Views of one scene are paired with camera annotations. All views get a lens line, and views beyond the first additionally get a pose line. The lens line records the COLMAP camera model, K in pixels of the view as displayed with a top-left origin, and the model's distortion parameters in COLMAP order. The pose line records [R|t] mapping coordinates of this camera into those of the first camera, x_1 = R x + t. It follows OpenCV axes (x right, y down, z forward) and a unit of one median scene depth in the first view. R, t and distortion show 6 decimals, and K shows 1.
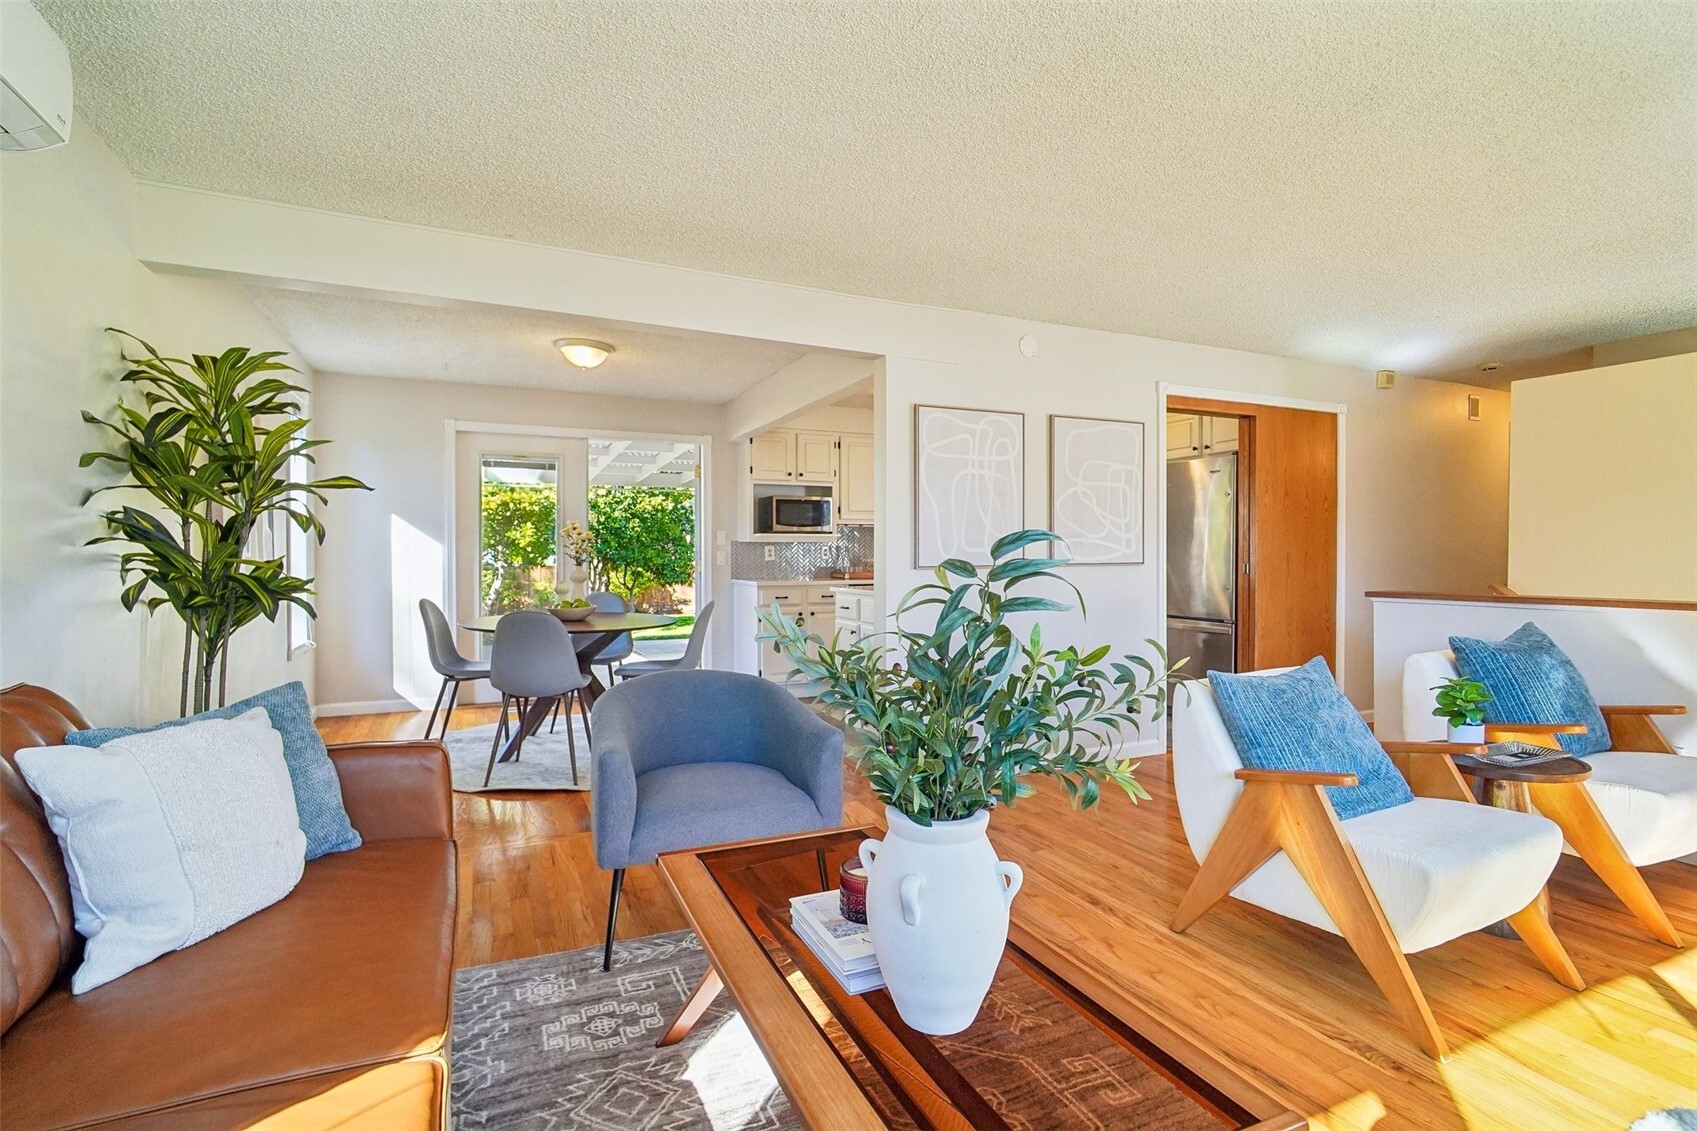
lens RADIAL K [[797.9, 0, 848.2], [0, 797.9, 559.1], [0, 0, 1]] dist [-0.011752, -0.000111]
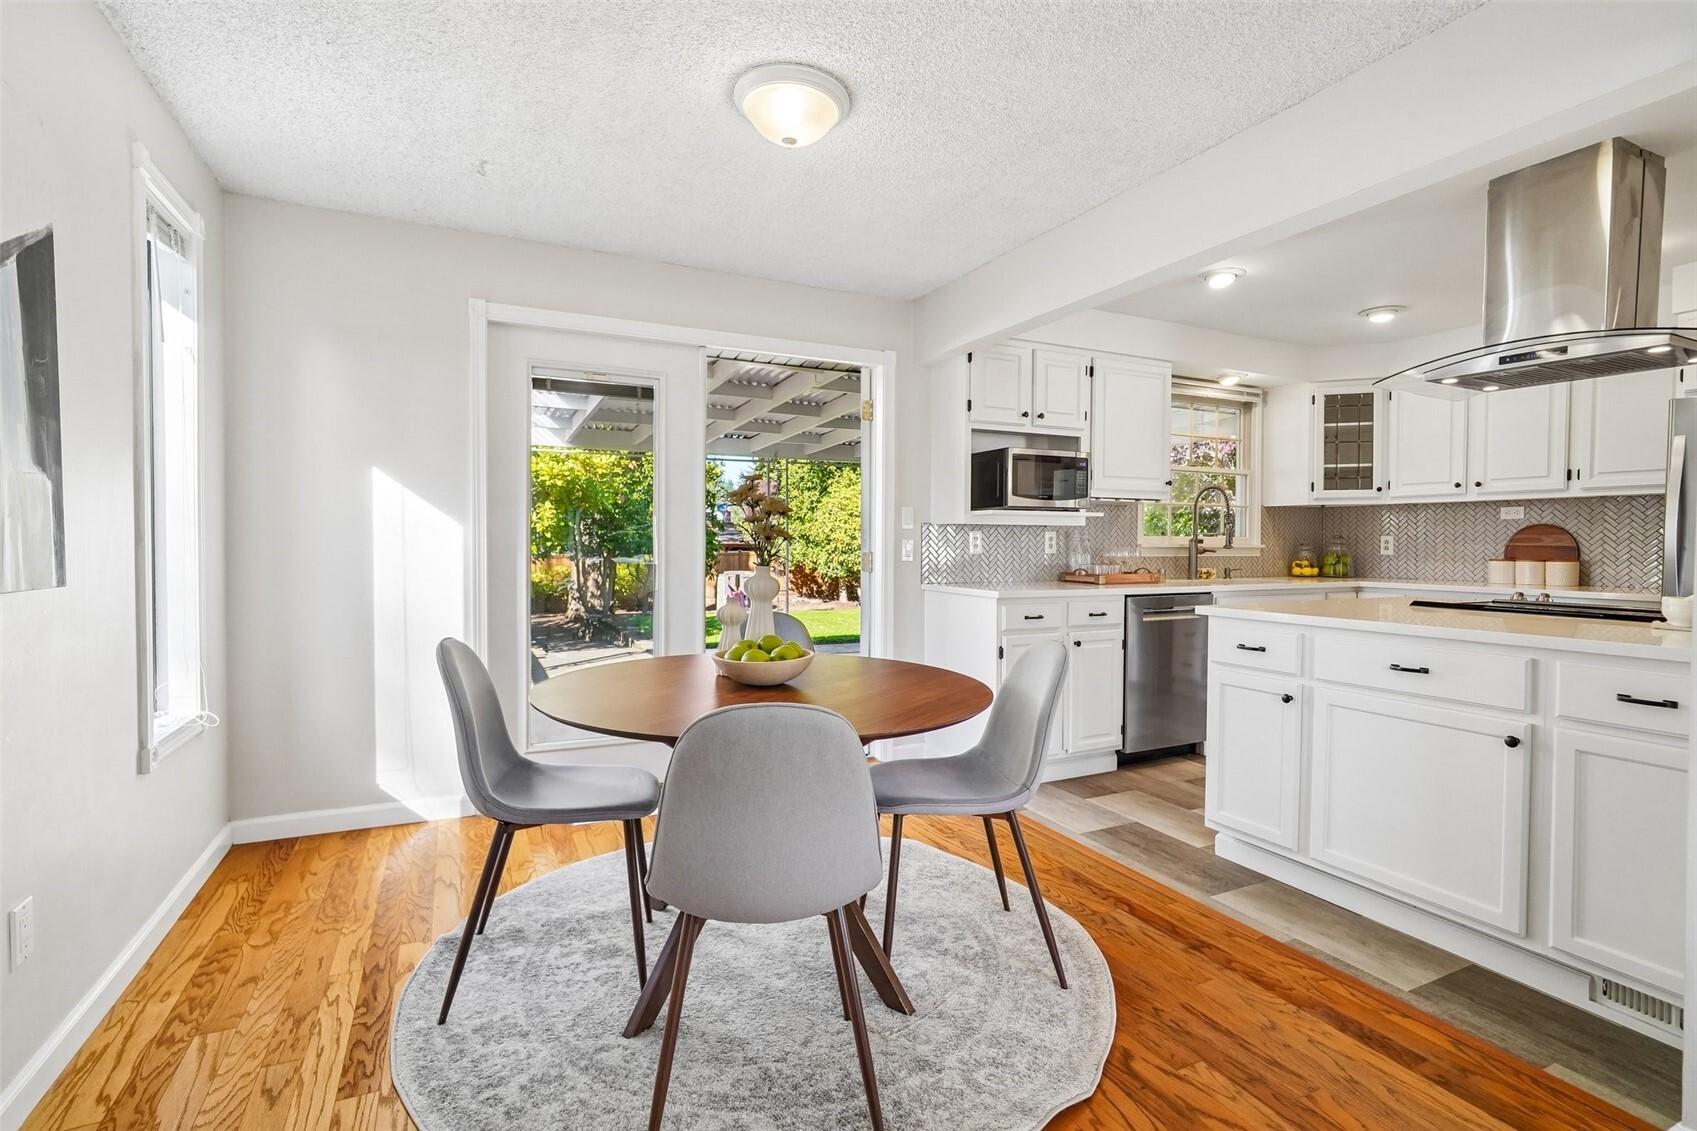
lens RADIAL K [[797.9, 0, 848.2], [0, 797.9, 559.1], [0, 0, 1]] dist [-0.011752, -0.000111]
pose [[0.999780, 0.006957, 0.019769, -0.223301], [-0.007198, 0.999900, 0.012167, -0.001213], [-0.019682, -0.012307, 0.999731, 0.387688]]
